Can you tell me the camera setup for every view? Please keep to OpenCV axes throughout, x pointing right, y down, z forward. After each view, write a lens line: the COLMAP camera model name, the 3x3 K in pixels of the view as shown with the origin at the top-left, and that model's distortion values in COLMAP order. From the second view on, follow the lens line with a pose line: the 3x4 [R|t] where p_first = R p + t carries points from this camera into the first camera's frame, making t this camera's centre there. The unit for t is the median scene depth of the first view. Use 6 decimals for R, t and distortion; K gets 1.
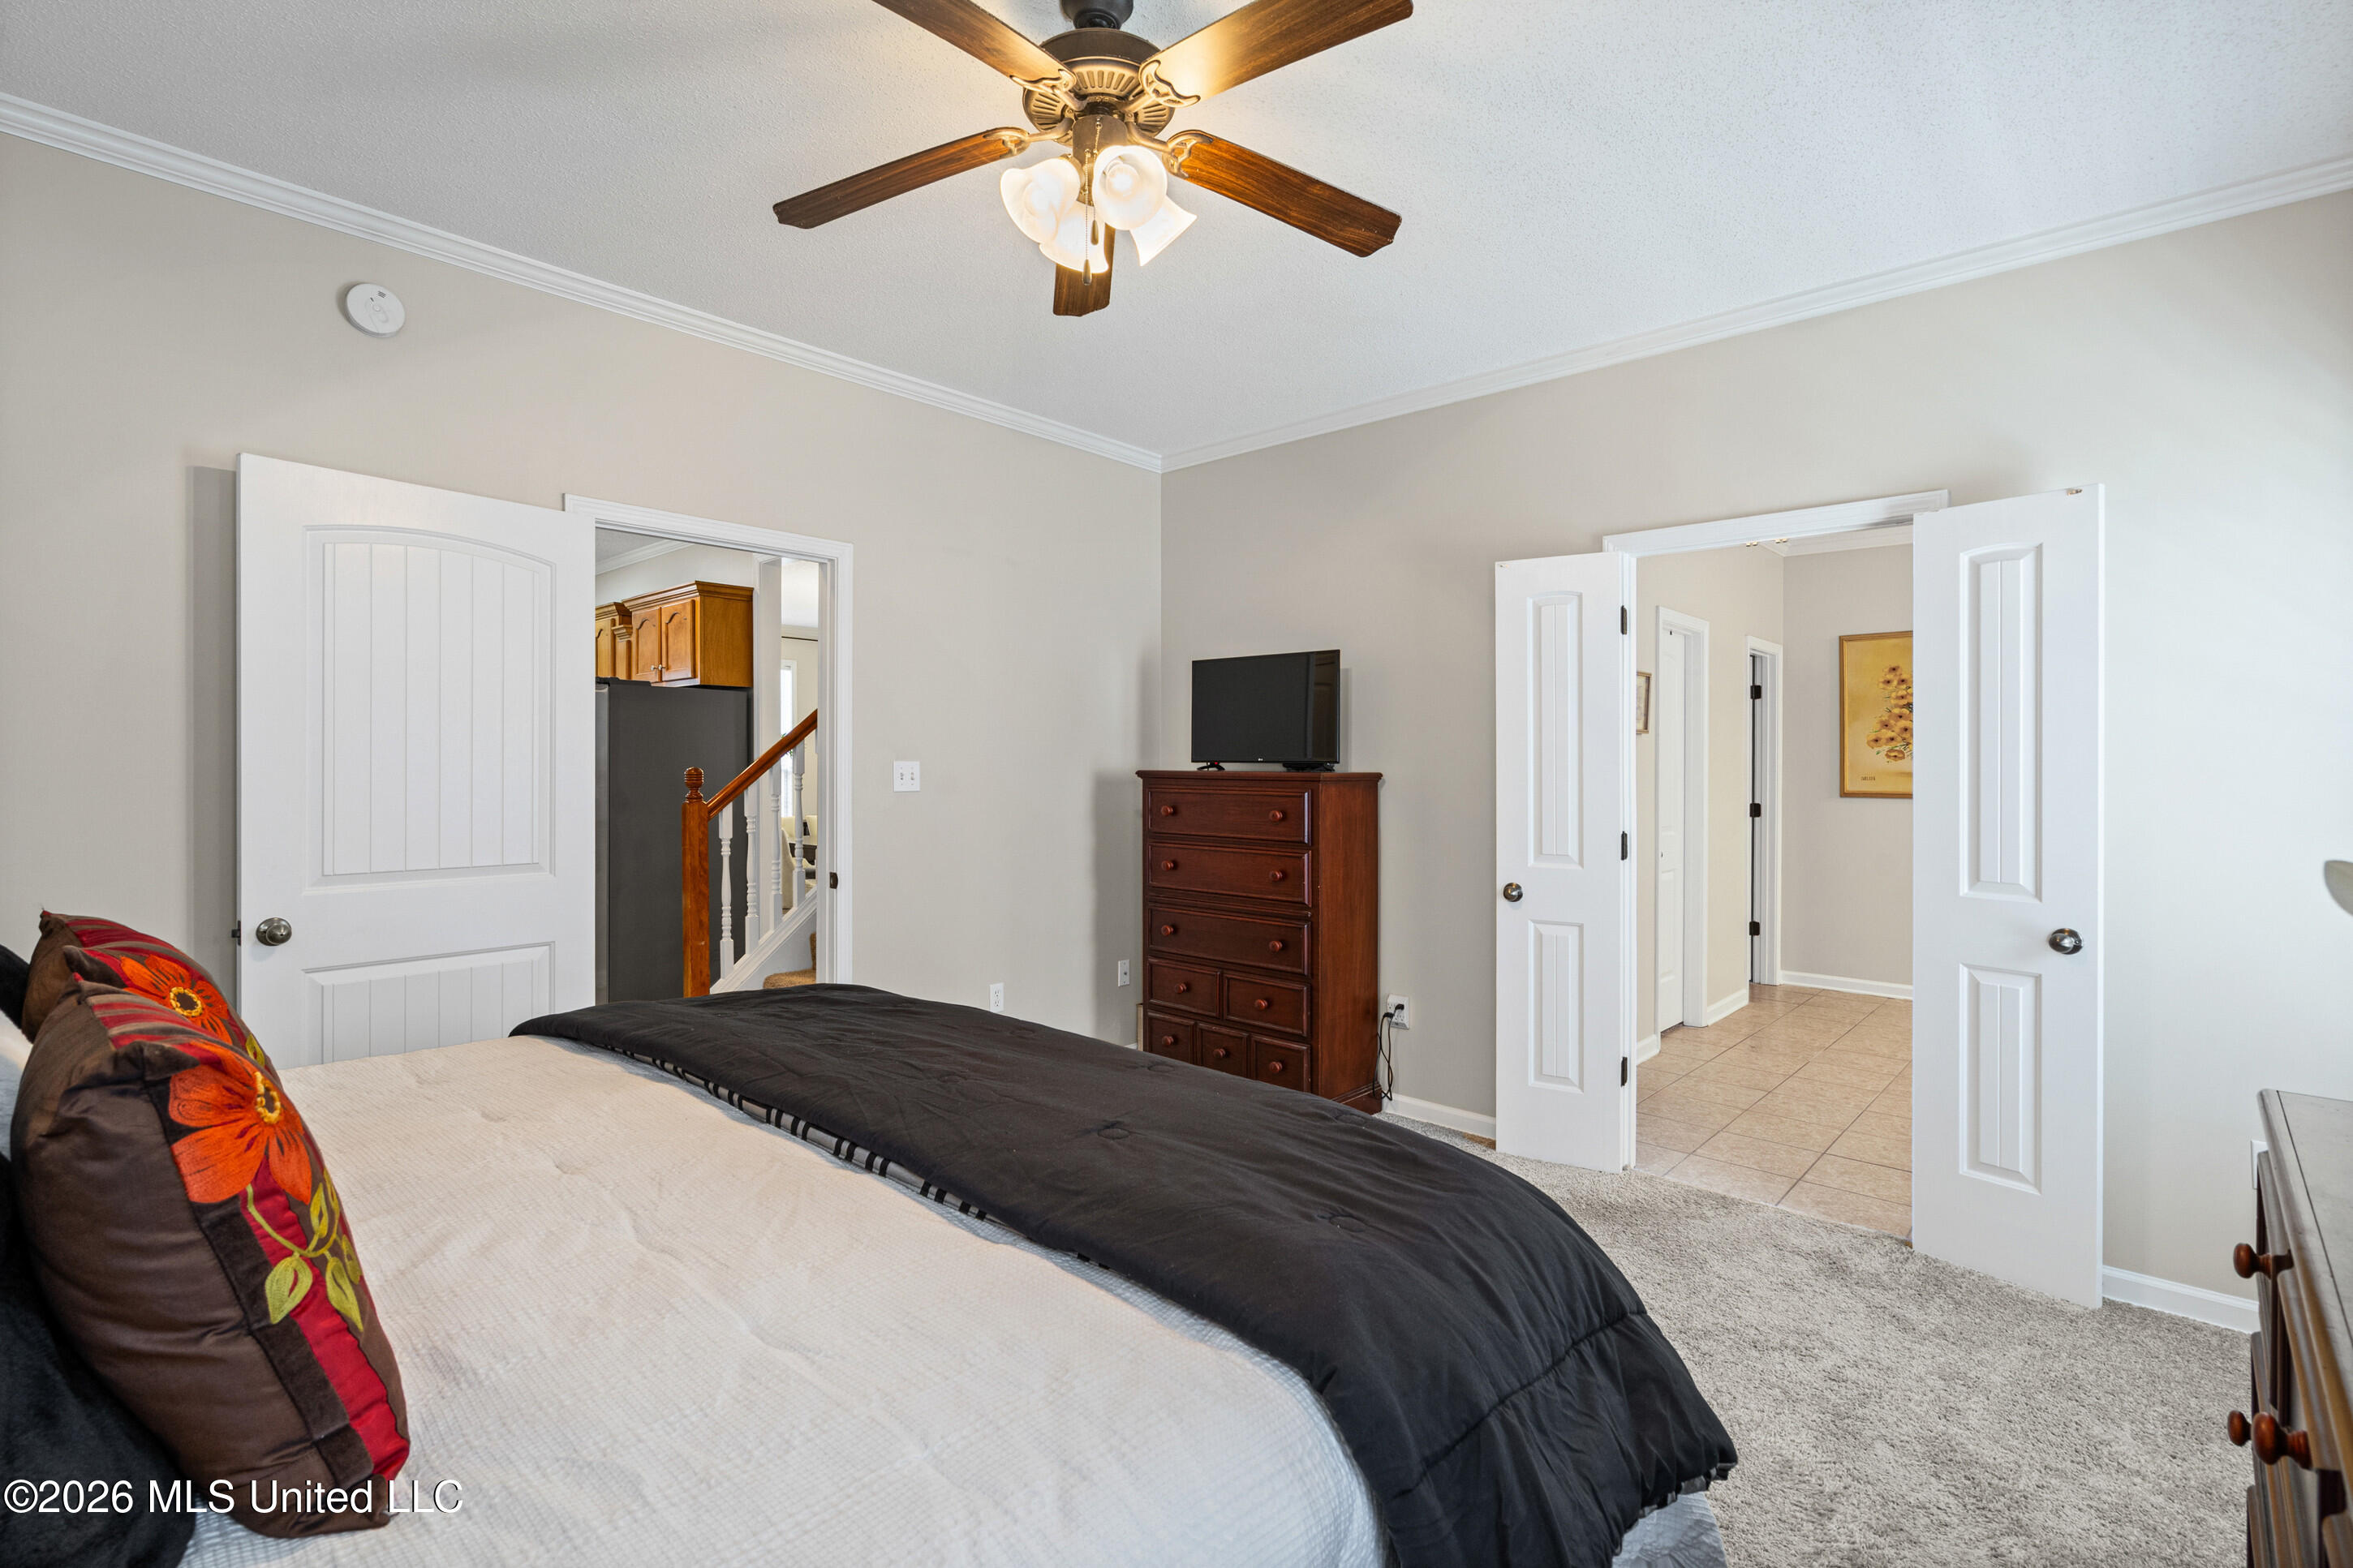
lens RADIAL K [[1071.7, 0, 1167.6], [0, 1071.7, 786.0], [0, 0, 1]] dist [-0.003182, 0.000819]
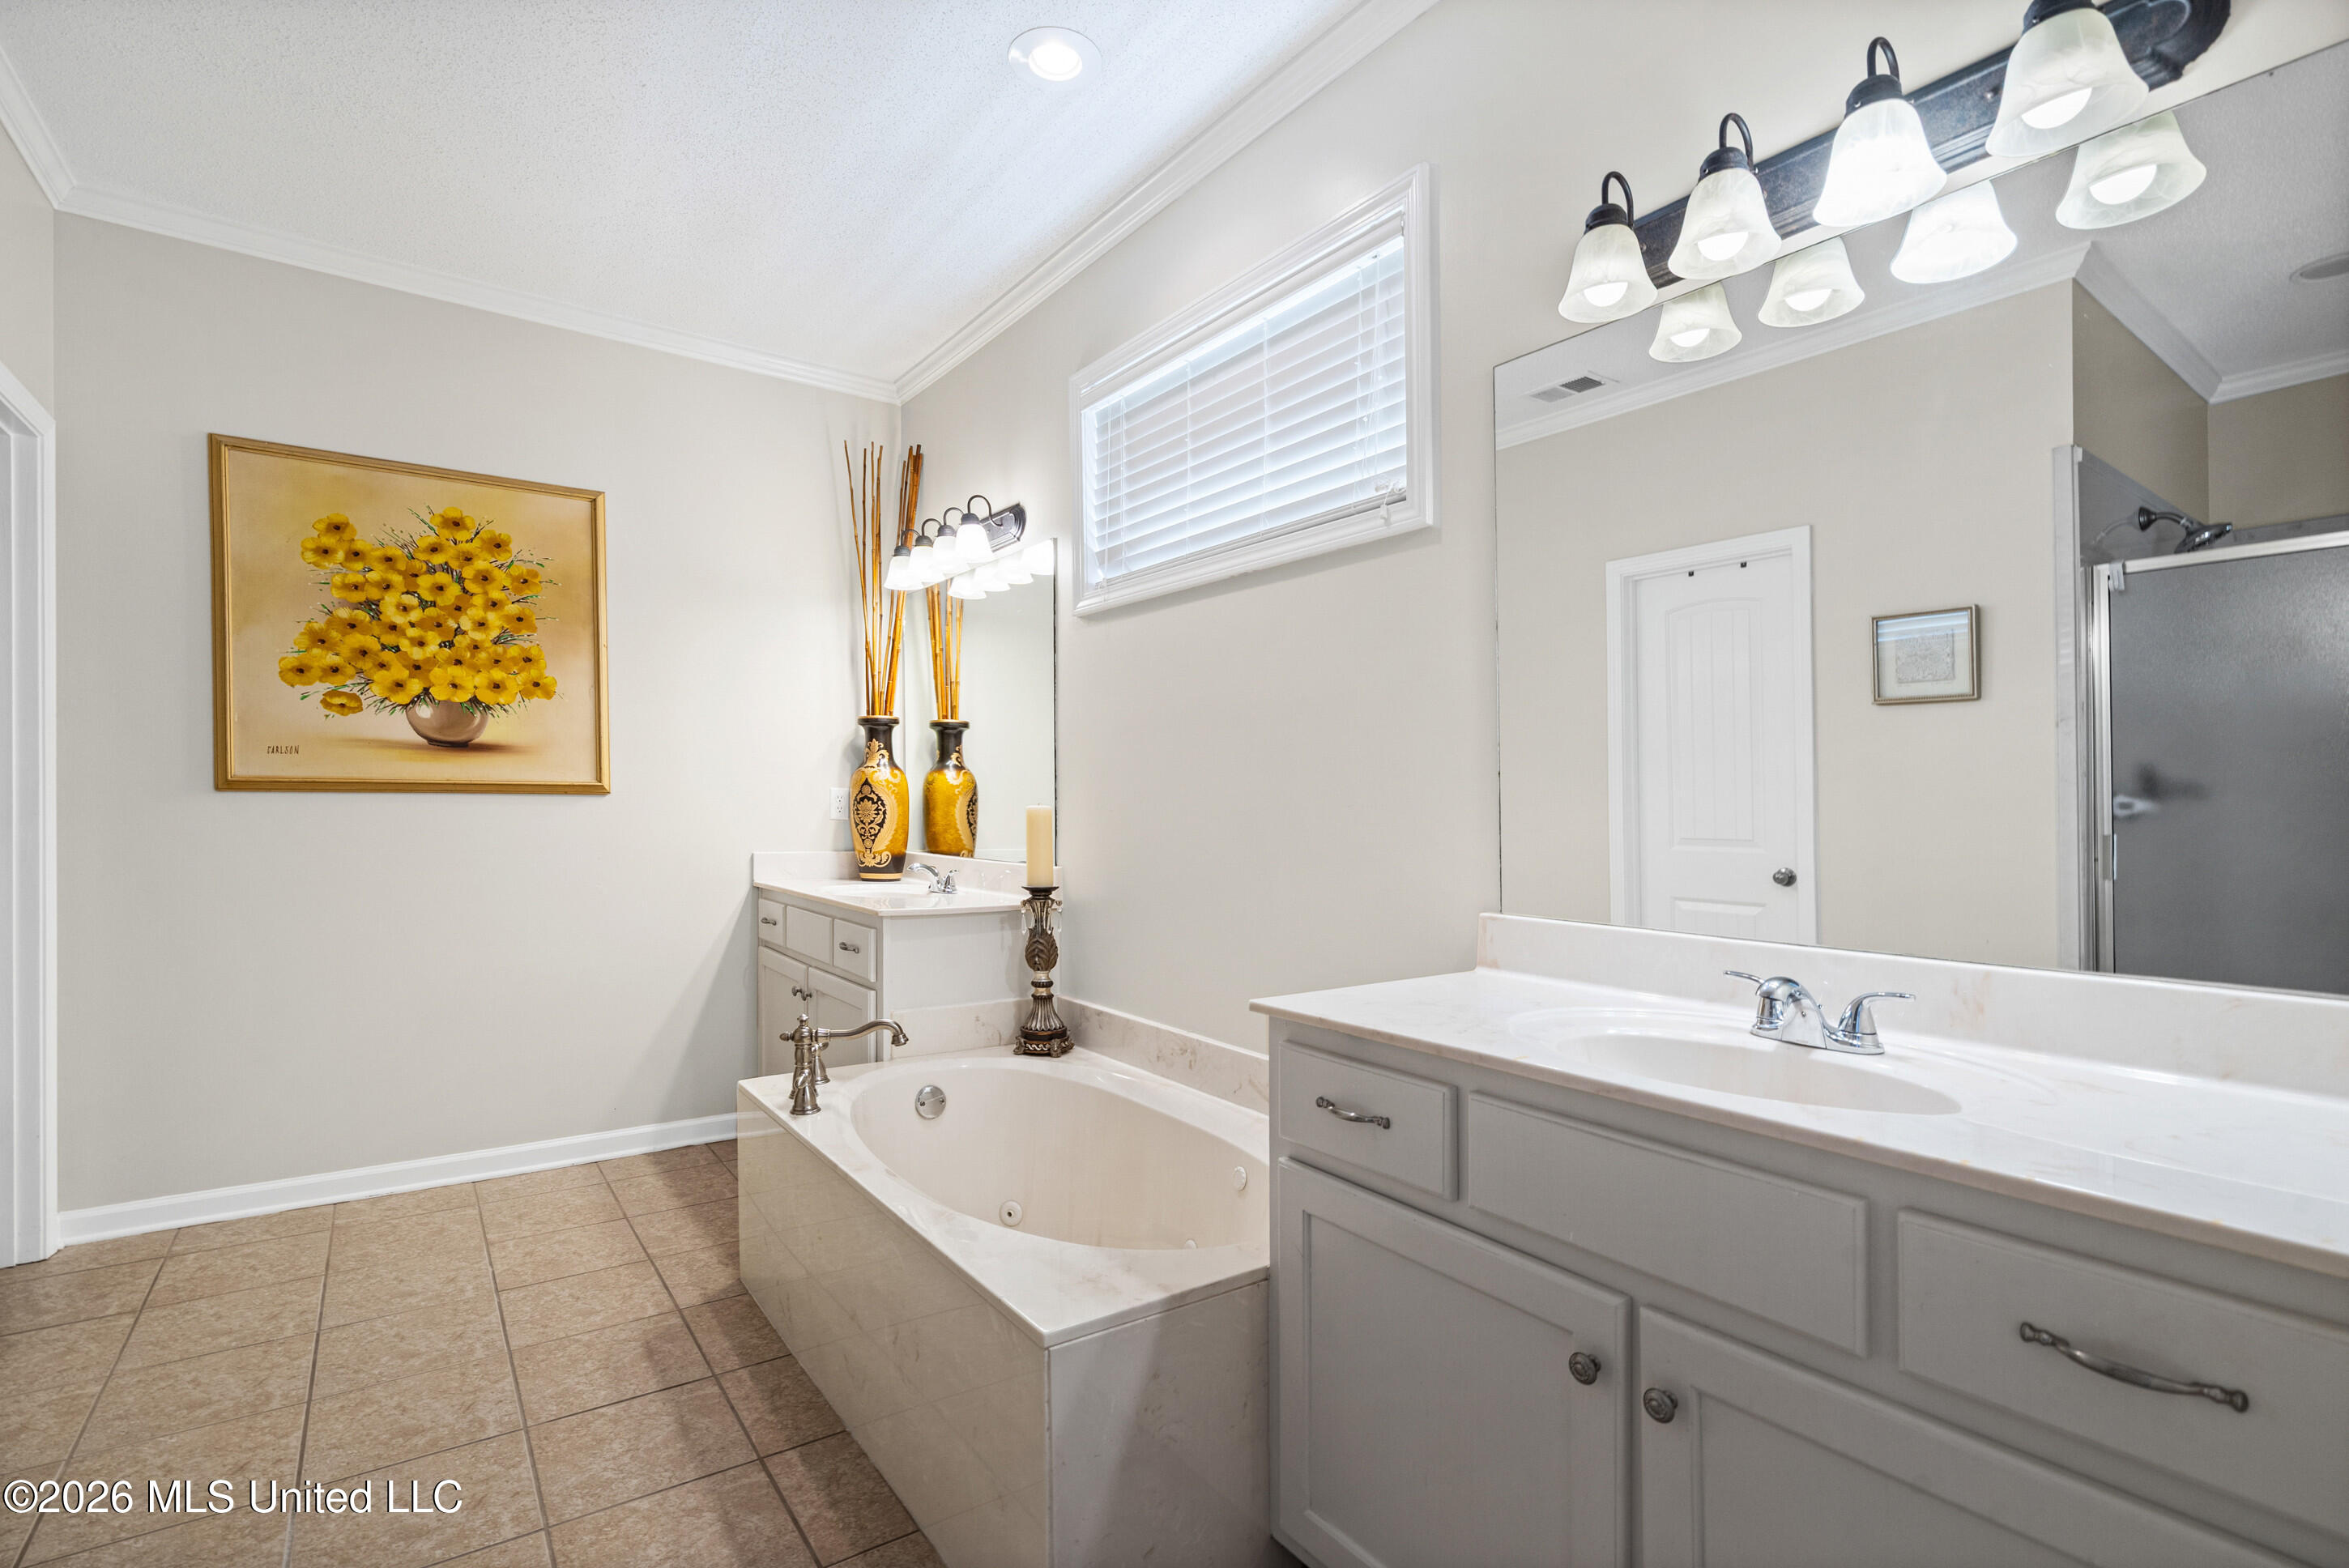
lens RADIAL K [[1070.0, 0, 1162.3], [0, 1070.0, 787.2], [0, 0, 1]] dist [-0.003182, 0.000819]
pose [[0.193739, -0.010452, 0.980997, 0.268838], [0.005984, 0.999937, 0.009472, 0.007494], [-0.981035, 0.004035, 0.193790, 0.531932]]
